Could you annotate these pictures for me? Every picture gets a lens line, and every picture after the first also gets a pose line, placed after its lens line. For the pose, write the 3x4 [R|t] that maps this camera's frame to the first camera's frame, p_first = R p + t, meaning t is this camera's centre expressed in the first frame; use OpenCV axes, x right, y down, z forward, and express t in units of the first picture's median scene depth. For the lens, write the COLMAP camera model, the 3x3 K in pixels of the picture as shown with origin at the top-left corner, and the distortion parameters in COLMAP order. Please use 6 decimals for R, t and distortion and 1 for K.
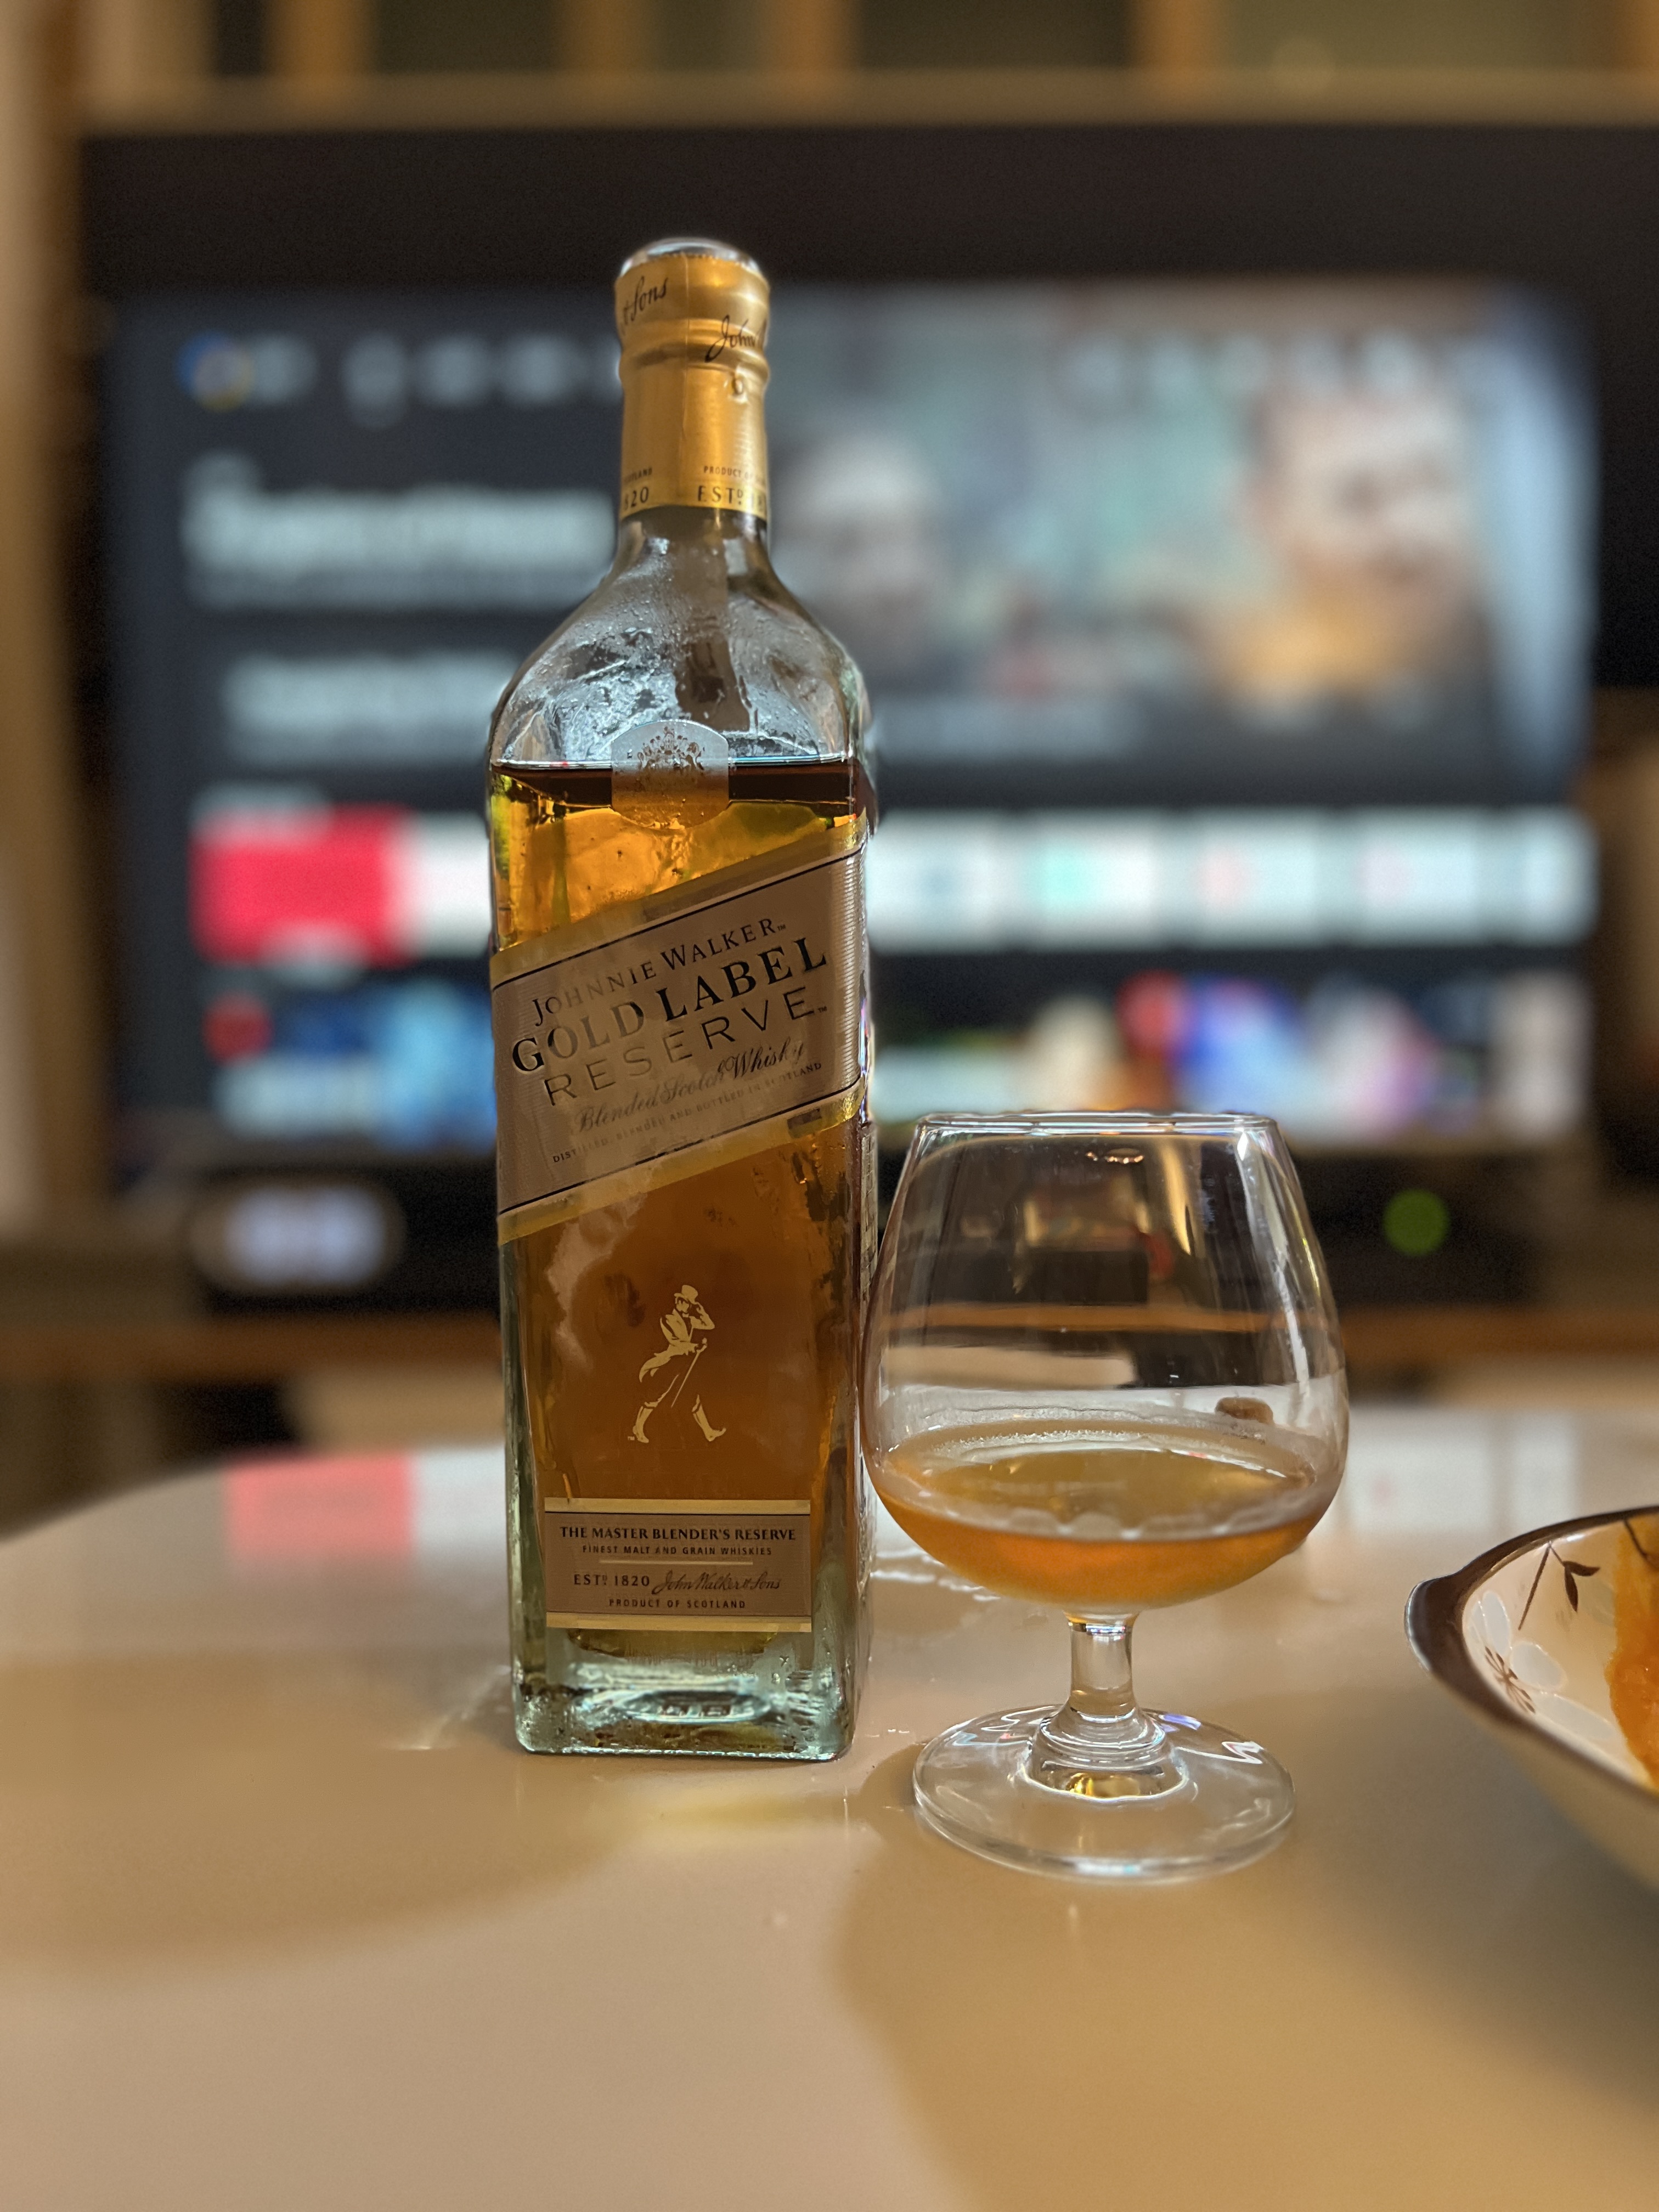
lens RADIAL K [[1684.4, 0, 829.3], [0, 1684.4, 1108.7], [0, 0, 1]] dist [0.005825, 0.000744]
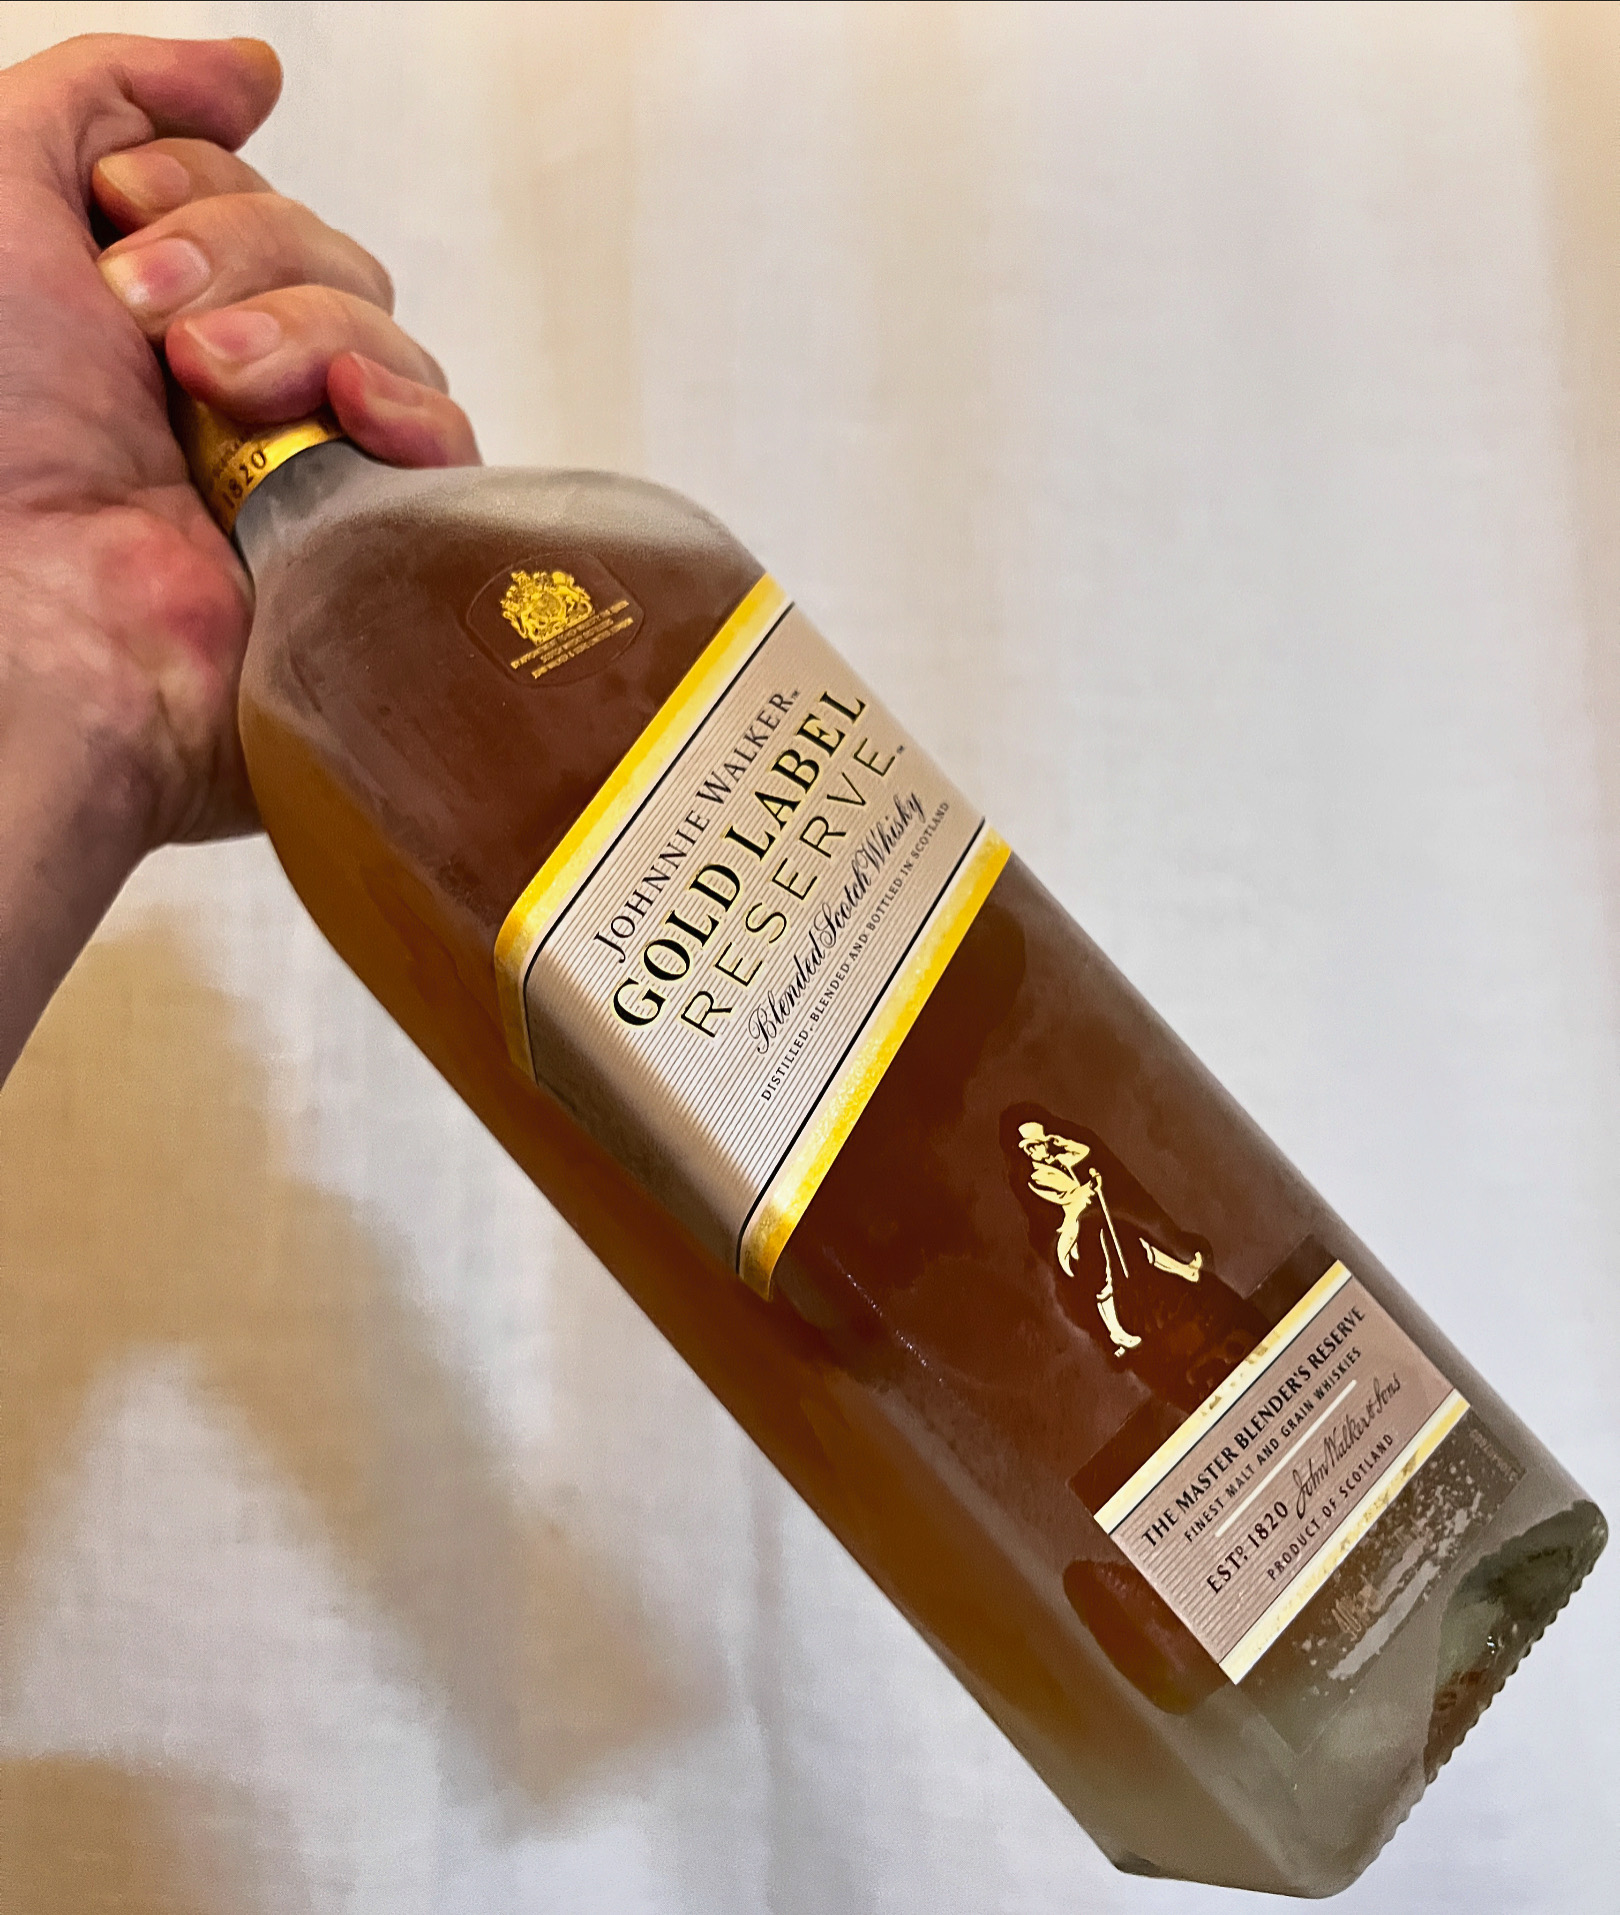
lens RADIAL K [[1540.8, 0, 808.3], [0, 1540.8, 955.7], [0, 0, 1]] dist [-0.018181, -0.008423]
pose [[0.722447, -0.517094, 0.459003, -0.404610], [0.646584, 0.740432, -0.183549, 0.112276], [-0.244949, 0.429389, 0.869267, 0.437618]]
